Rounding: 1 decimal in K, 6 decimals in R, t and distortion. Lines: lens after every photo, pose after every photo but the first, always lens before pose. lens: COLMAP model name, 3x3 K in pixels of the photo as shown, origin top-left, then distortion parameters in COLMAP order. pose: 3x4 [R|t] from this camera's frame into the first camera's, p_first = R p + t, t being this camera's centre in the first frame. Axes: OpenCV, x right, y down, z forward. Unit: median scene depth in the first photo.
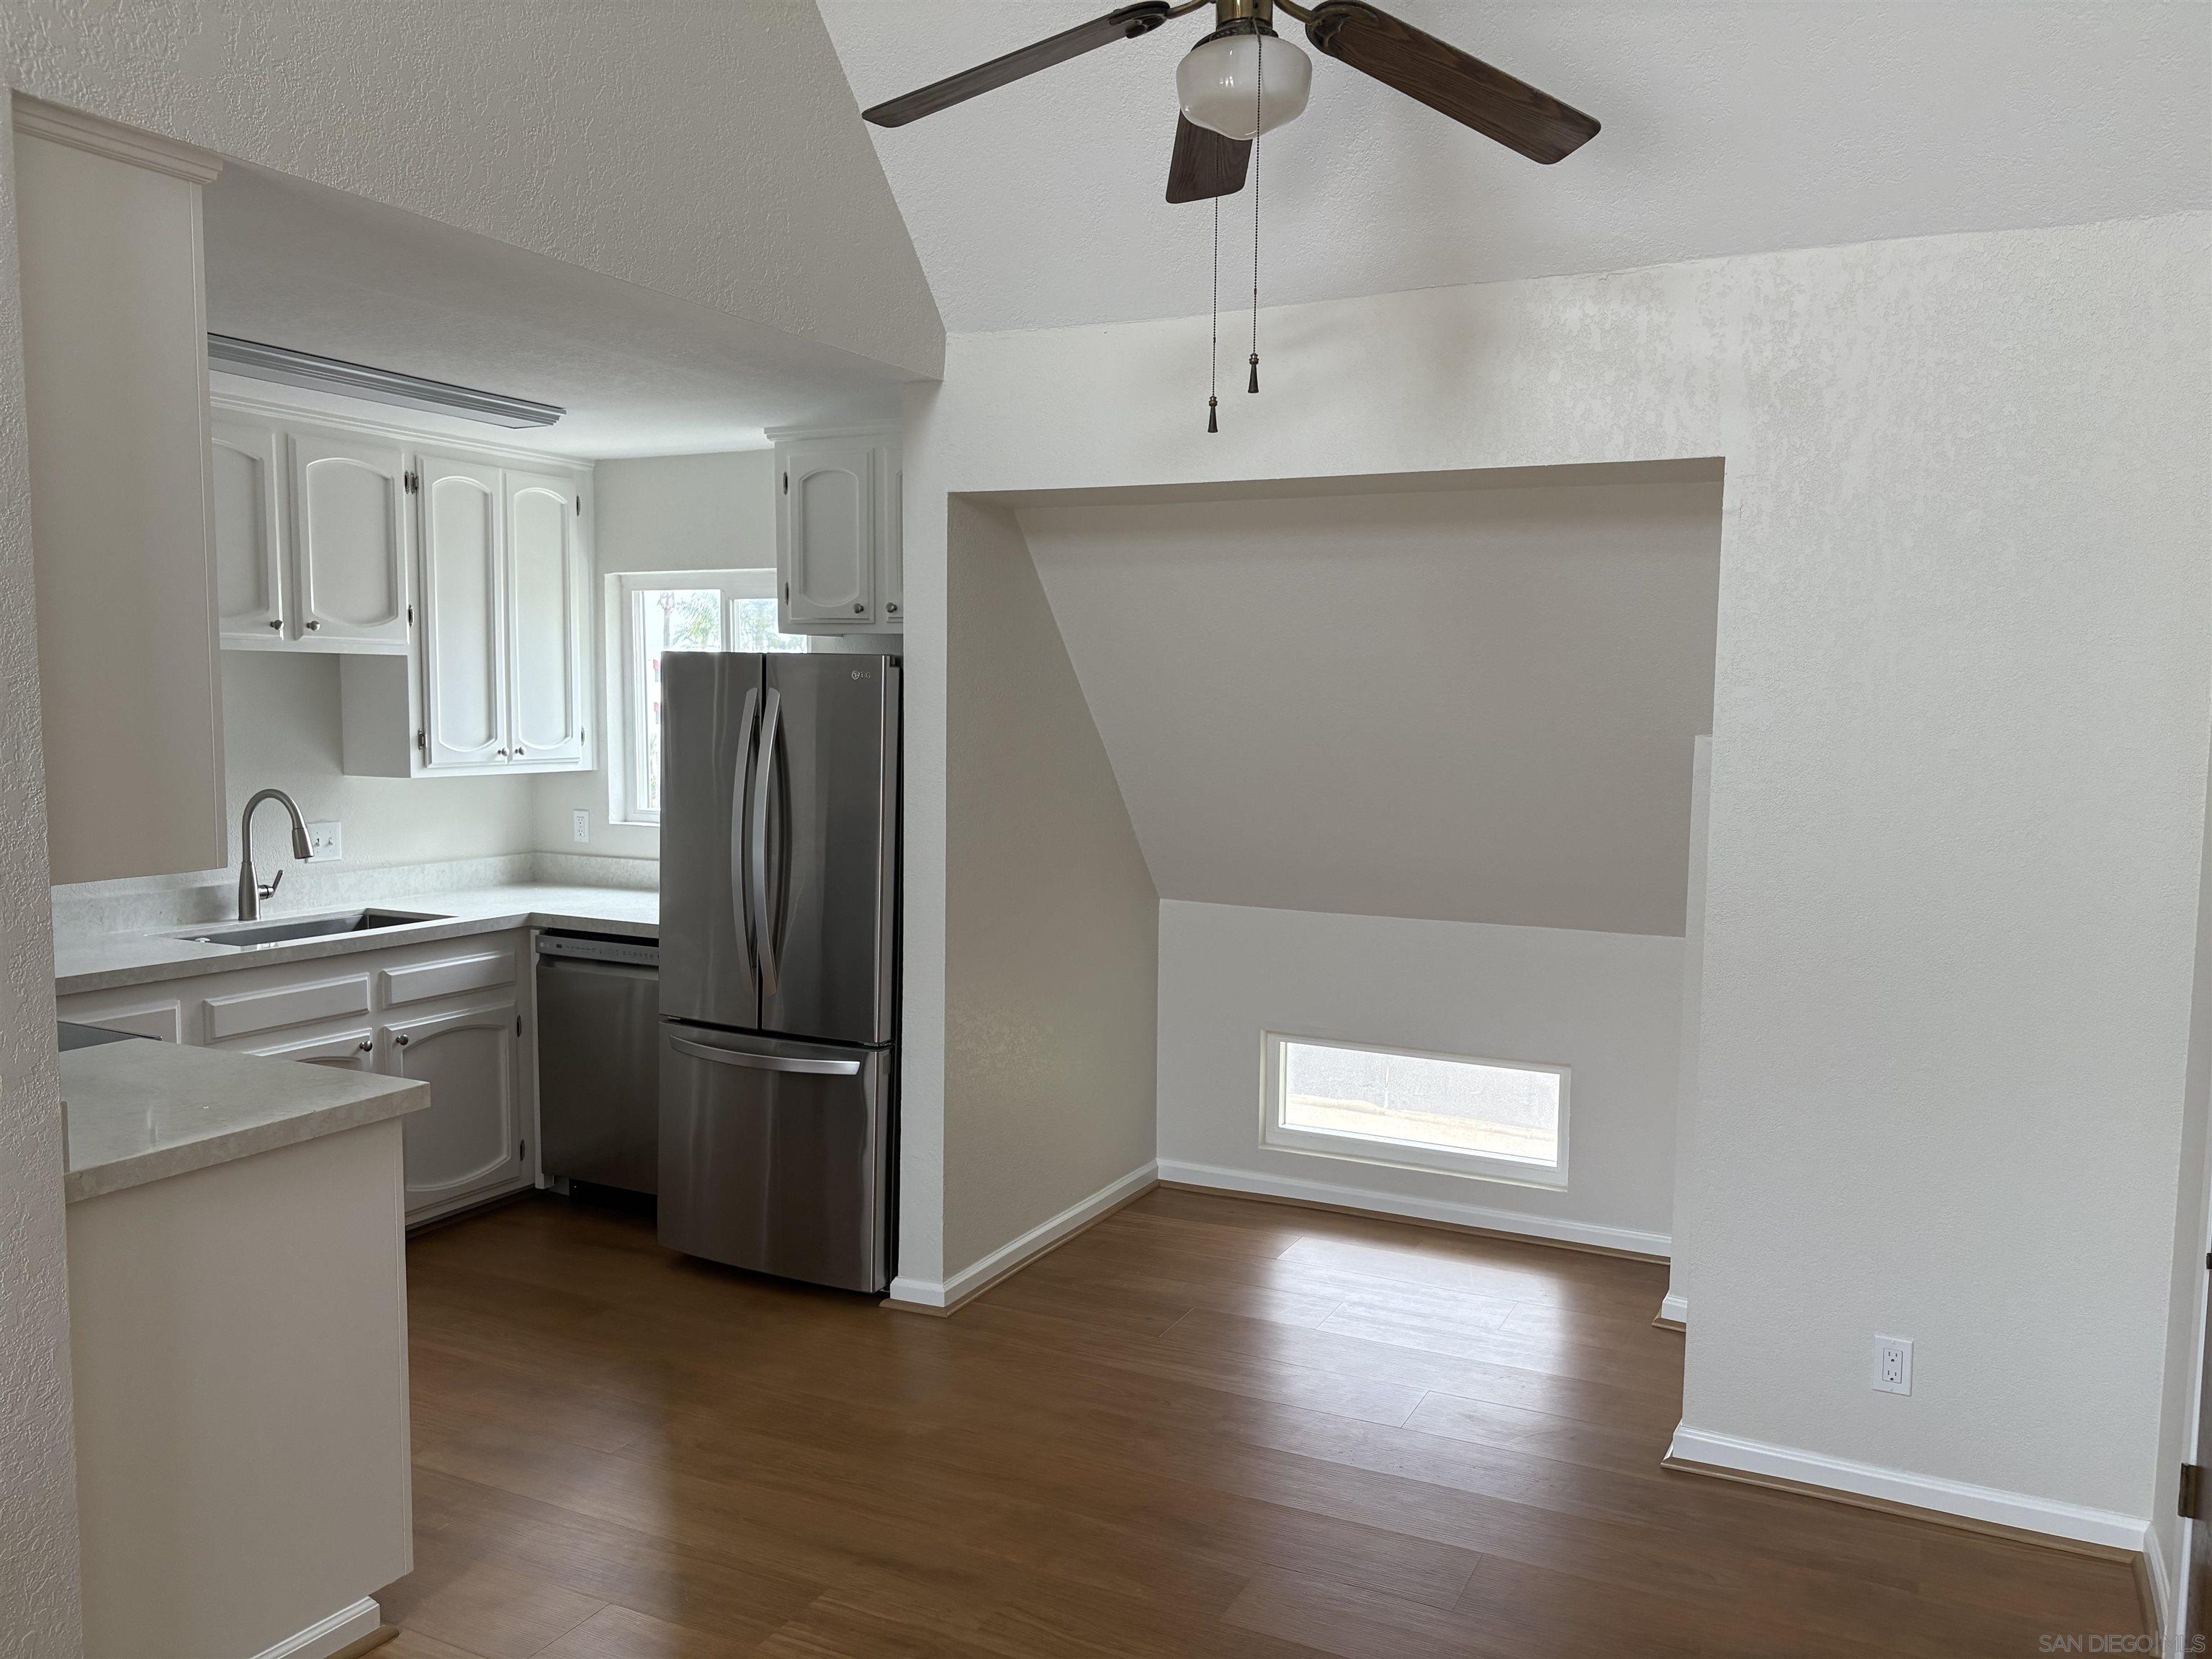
lens RADIAL K [[1664.3, 0, 1121.0], [0, 1664.3, 843.8], [0, 0, 1]] dist [0.050693, -0.059793]
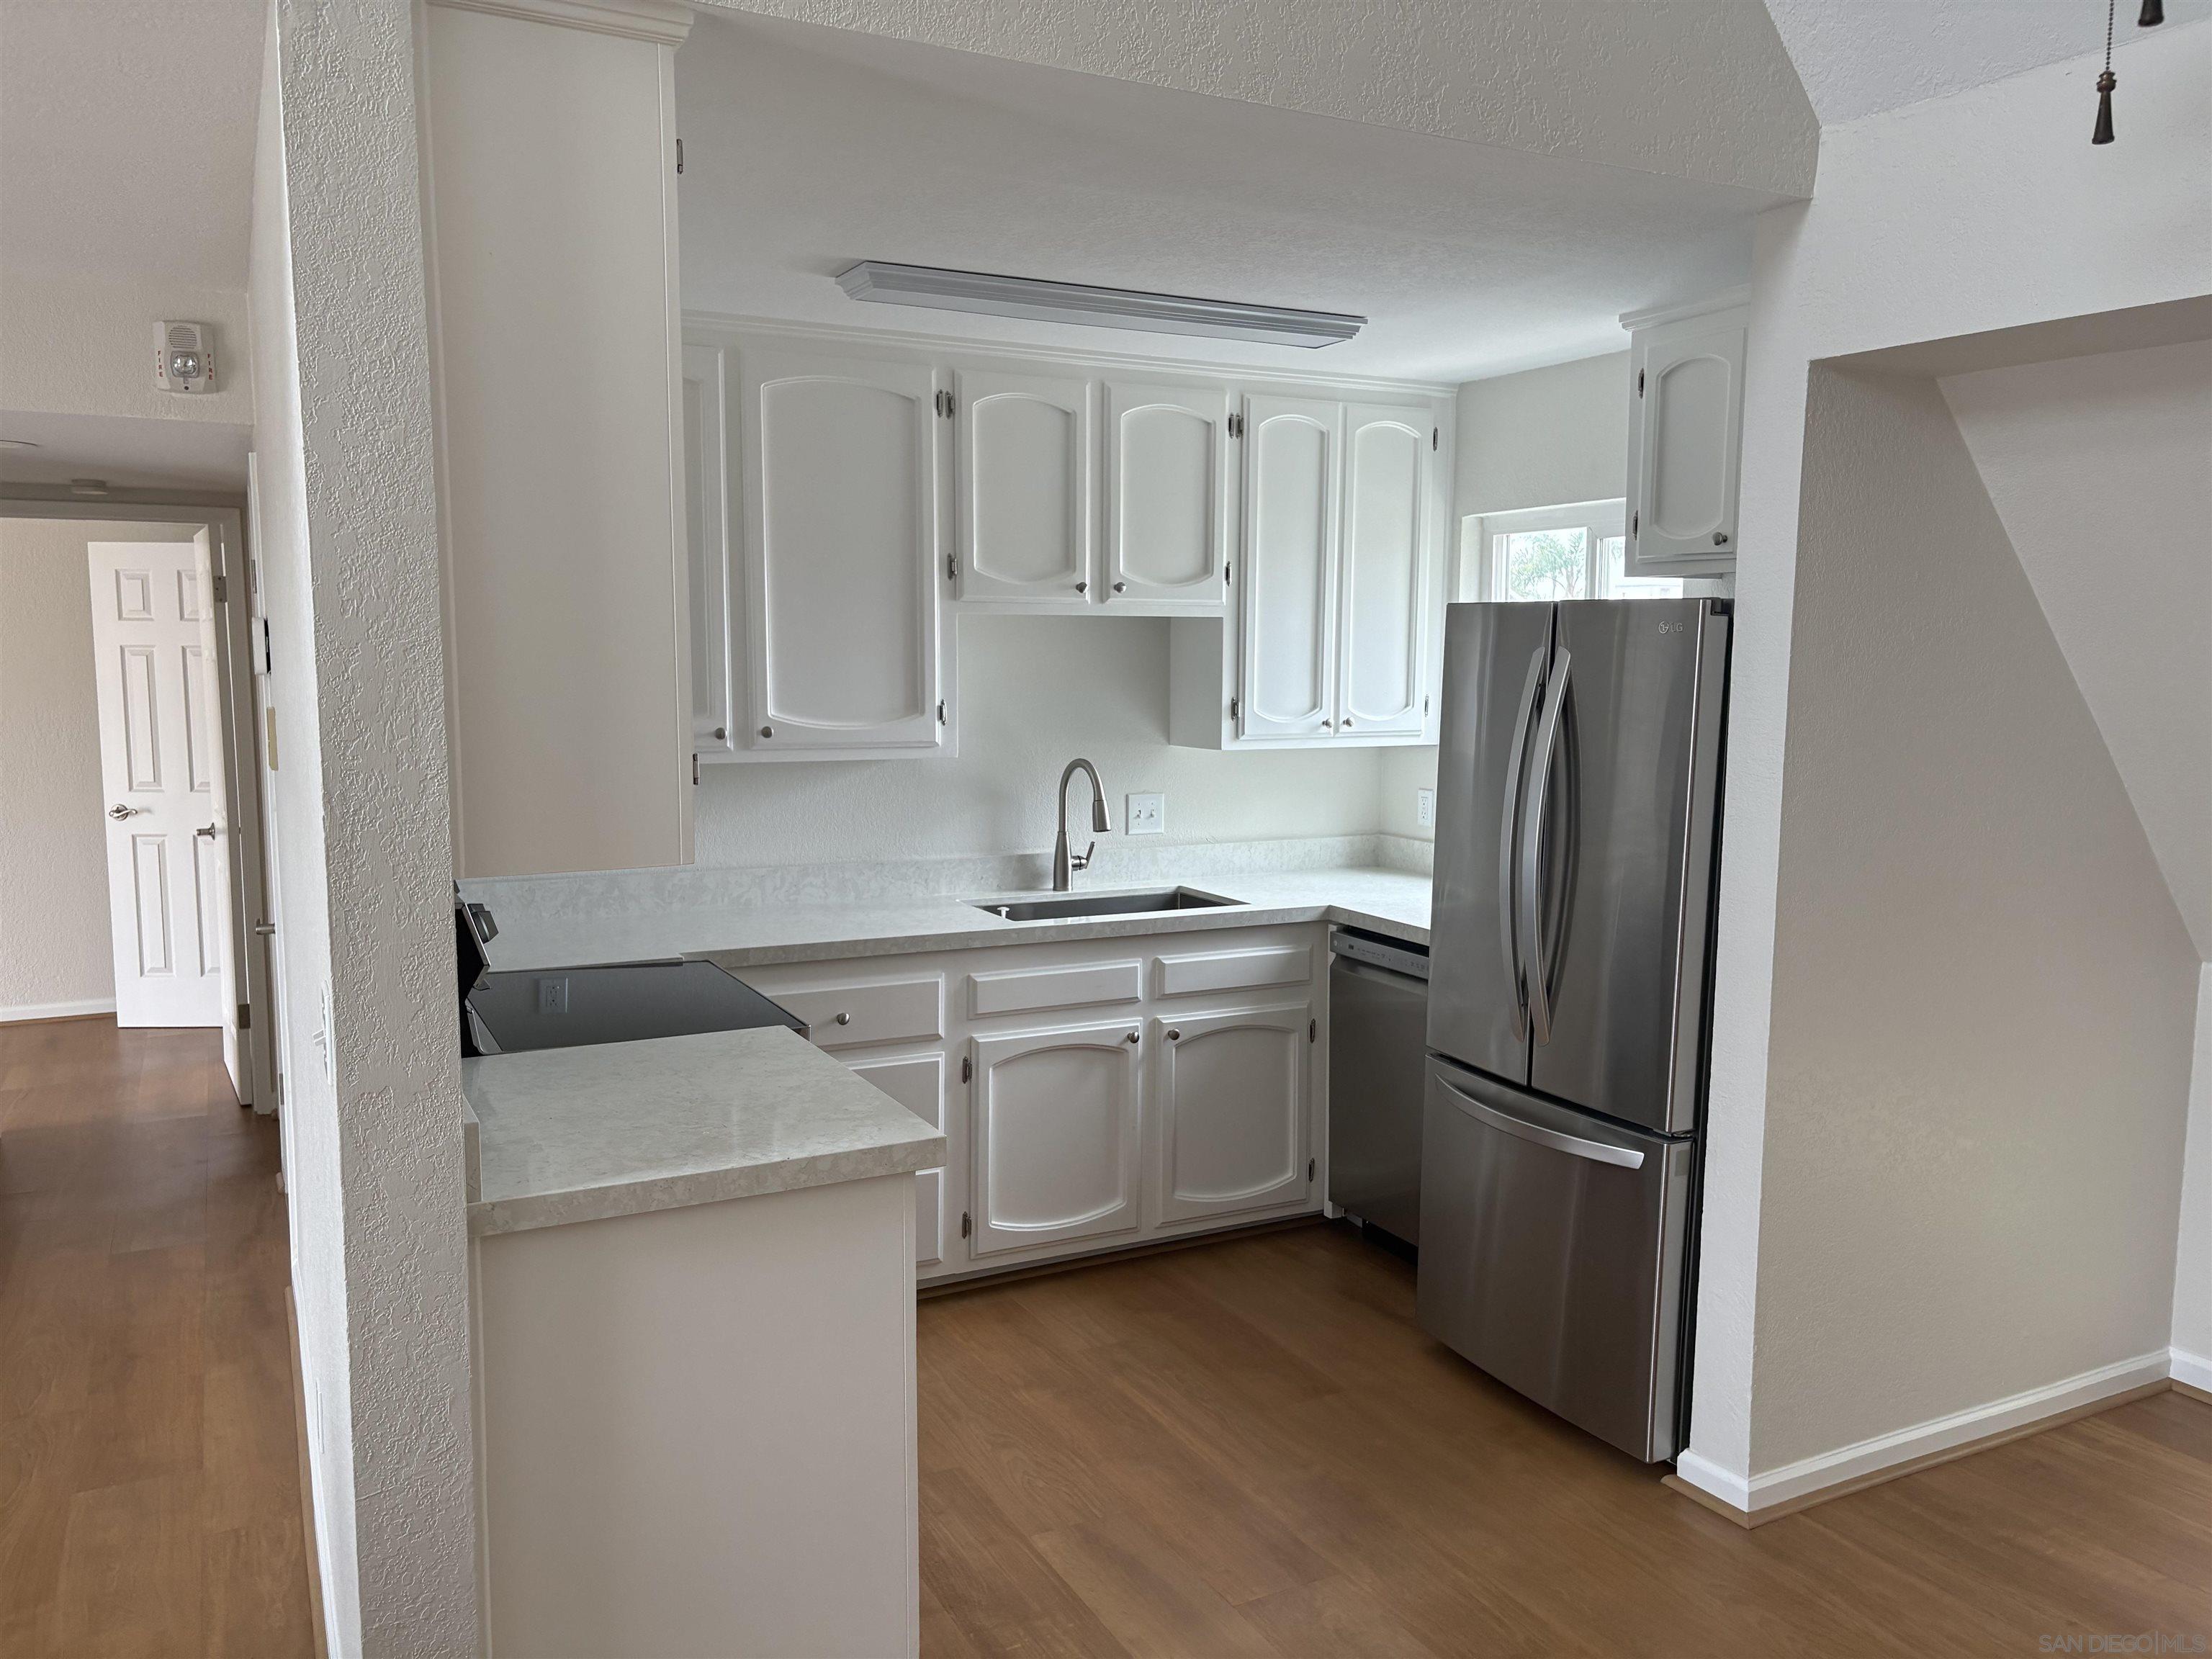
lens RADIAL K [[1664.3, 0, 1117.7], [0, 1664.3, 839.1], [0, 0, 1]] dist [0.050693, -0.059793]
pose [[0.808056, 0.060882, -0.585951, 0.076988], [-0.049193, 0.998145, 0.035871, -0.022219], [0.587048, -0.000161, 0.809552, 0.247459]]
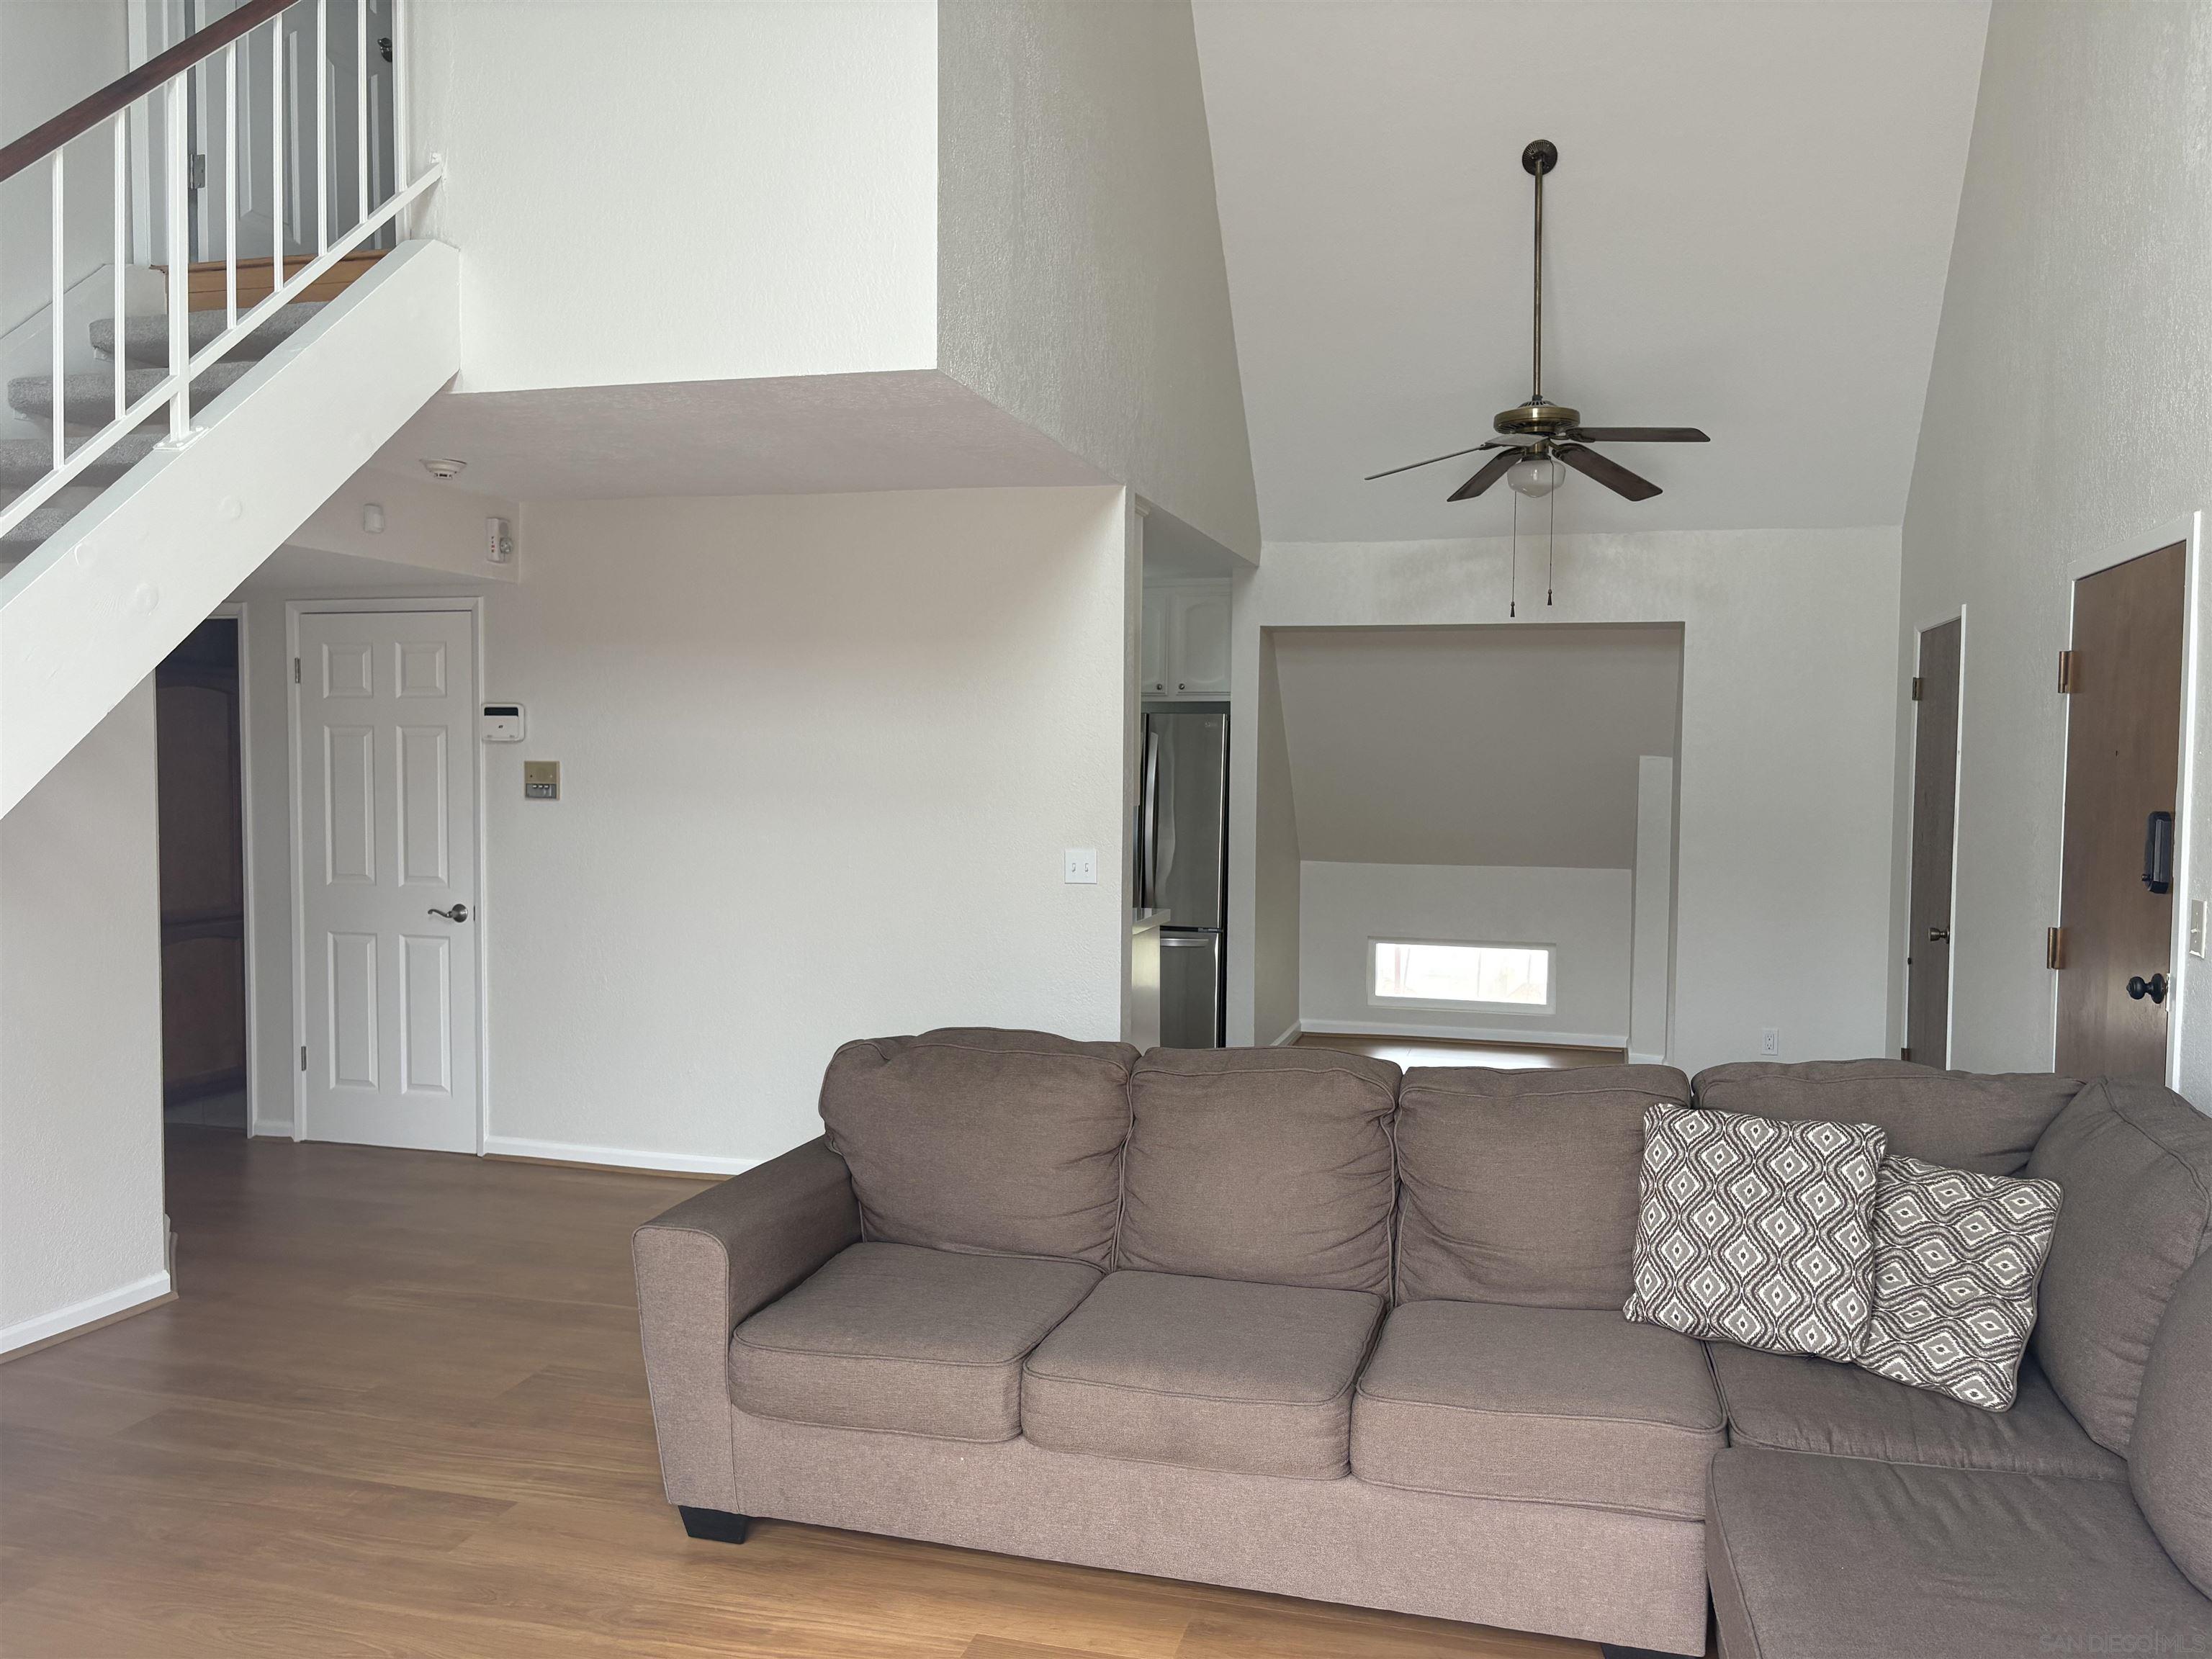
lens RADIAL K [[1664.3, 0, 1091.0], [0, 1664.3, 837.8], [0, 0, 1]] dist [0.050693, -0.059793]
pose [[0.984611, -0.010806, 0.174423, -0.564362], [0.017827, 0.999090, -0.038738, 0.085817], [-0.173846, 0.041251, 0.983908, -0.714126]]
